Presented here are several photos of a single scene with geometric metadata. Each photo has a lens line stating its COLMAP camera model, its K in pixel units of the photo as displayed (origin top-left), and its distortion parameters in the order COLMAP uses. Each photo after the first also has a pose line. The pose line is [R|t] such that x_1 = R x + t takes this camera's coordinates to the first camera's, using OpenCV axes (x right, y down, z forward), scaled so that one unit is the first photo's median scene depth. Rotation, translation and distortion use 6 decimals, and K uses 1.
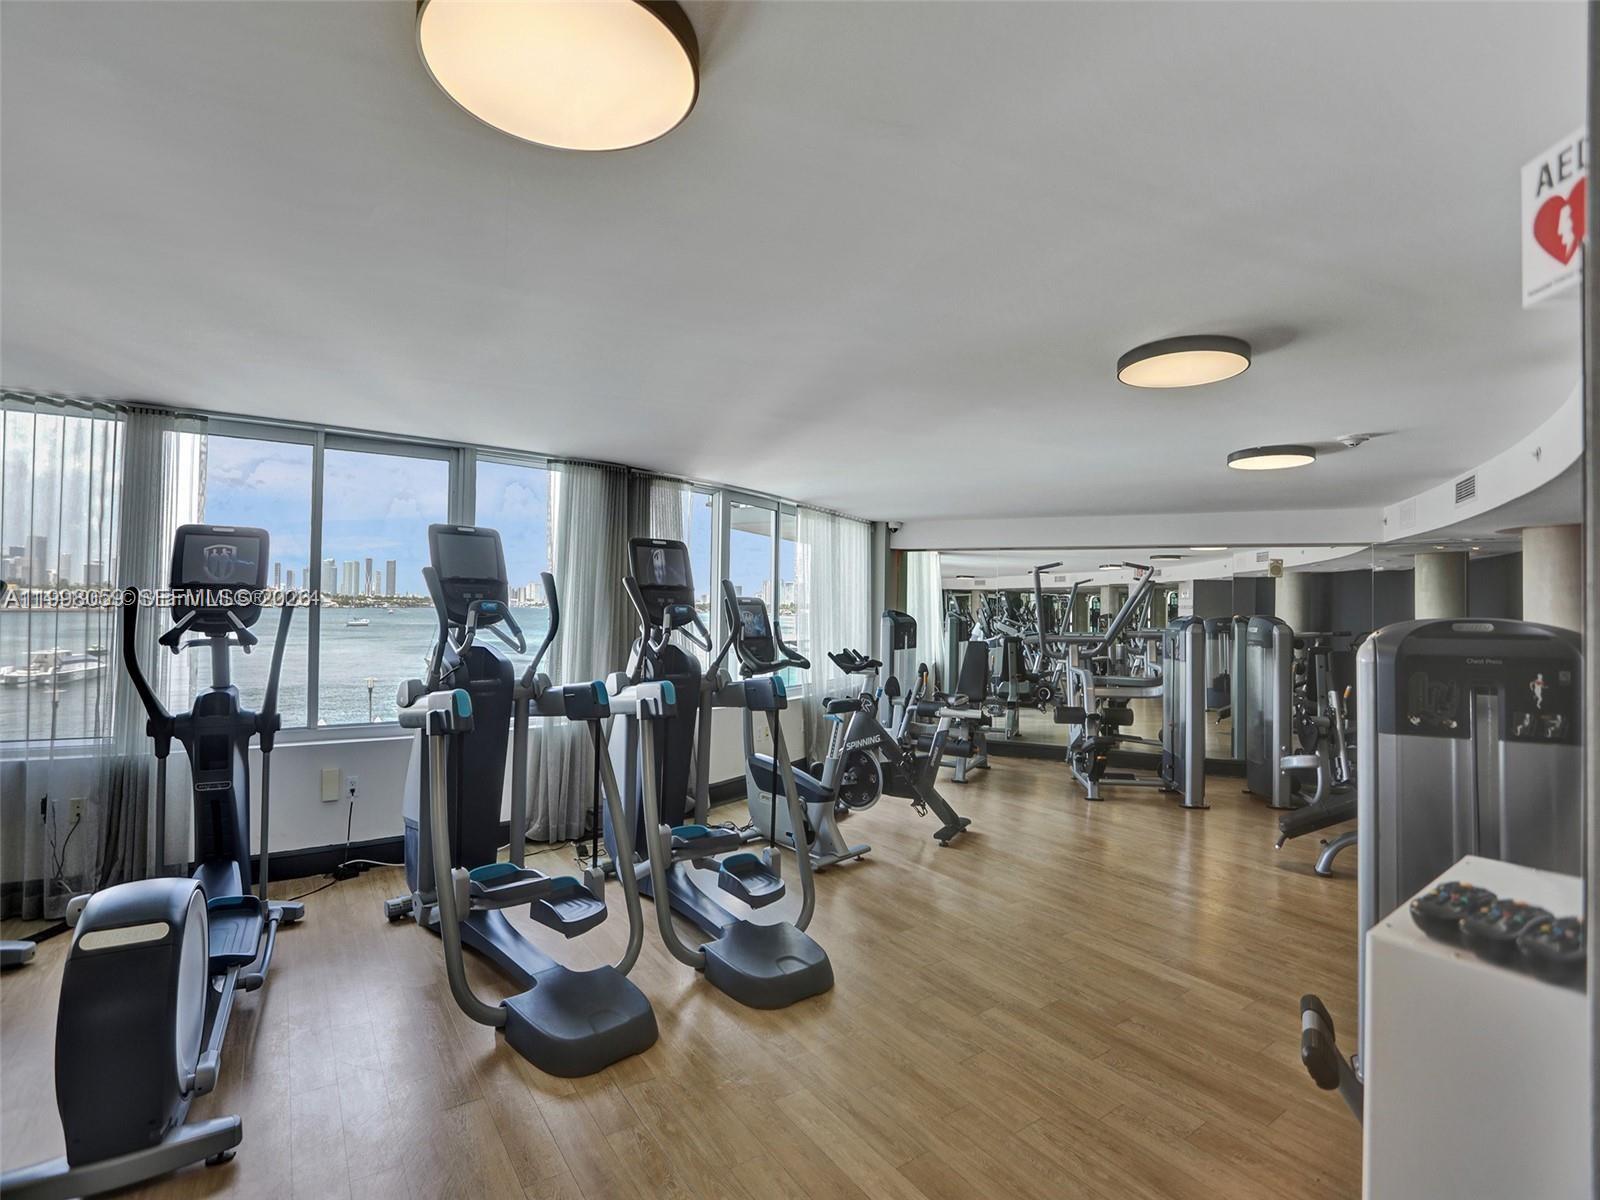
lens RADIAL K [[778.4, 0, 798.1], [0, 778.4, 595.0], [0, 0, 1]] dist [-0.062560, 0.027793]
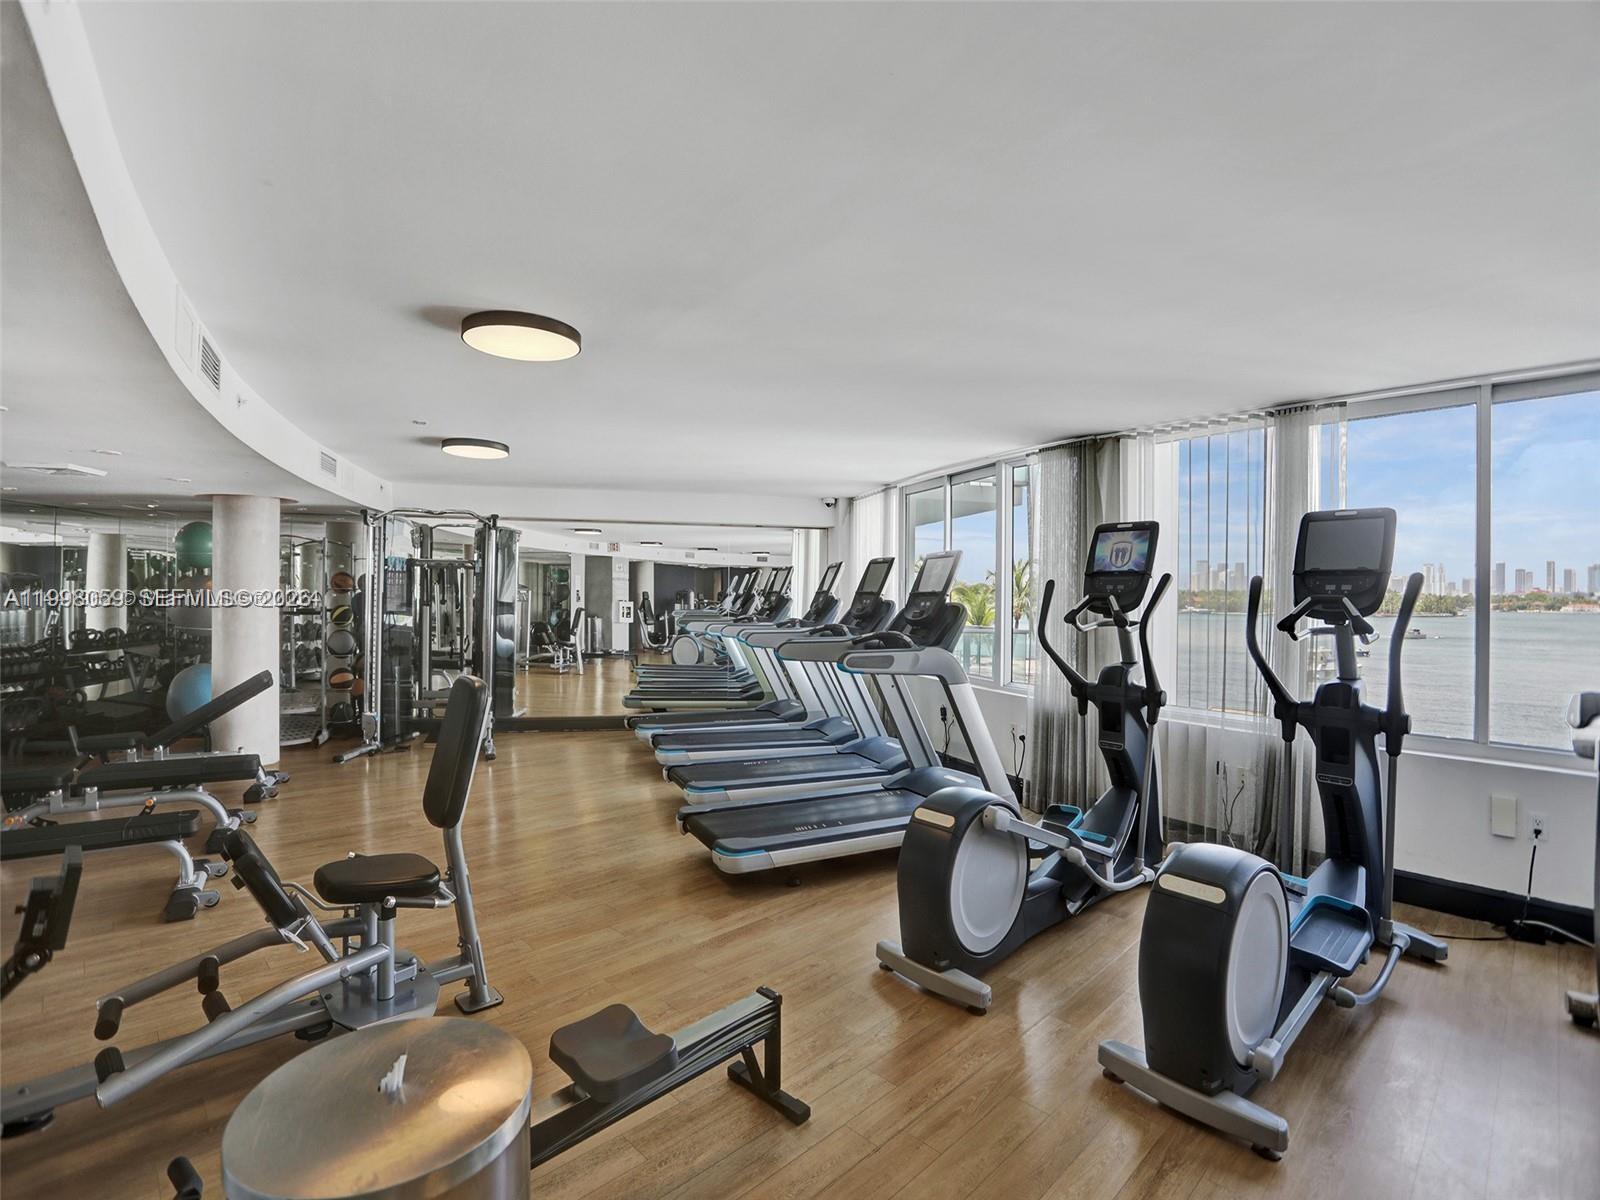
lens RADIAL K [[778.4, 0, 798.1], [0, 778.4, 595.0], [0, 0, 1]] dist [-0.062560, 0.027793]
pose [[0.169015, -0.018238, -0.985445, 0.064089], [0.008234, 0.999820, -0.017092, 0.027476], [0.985579, -0.005225, 0.169135, 0.160361]]
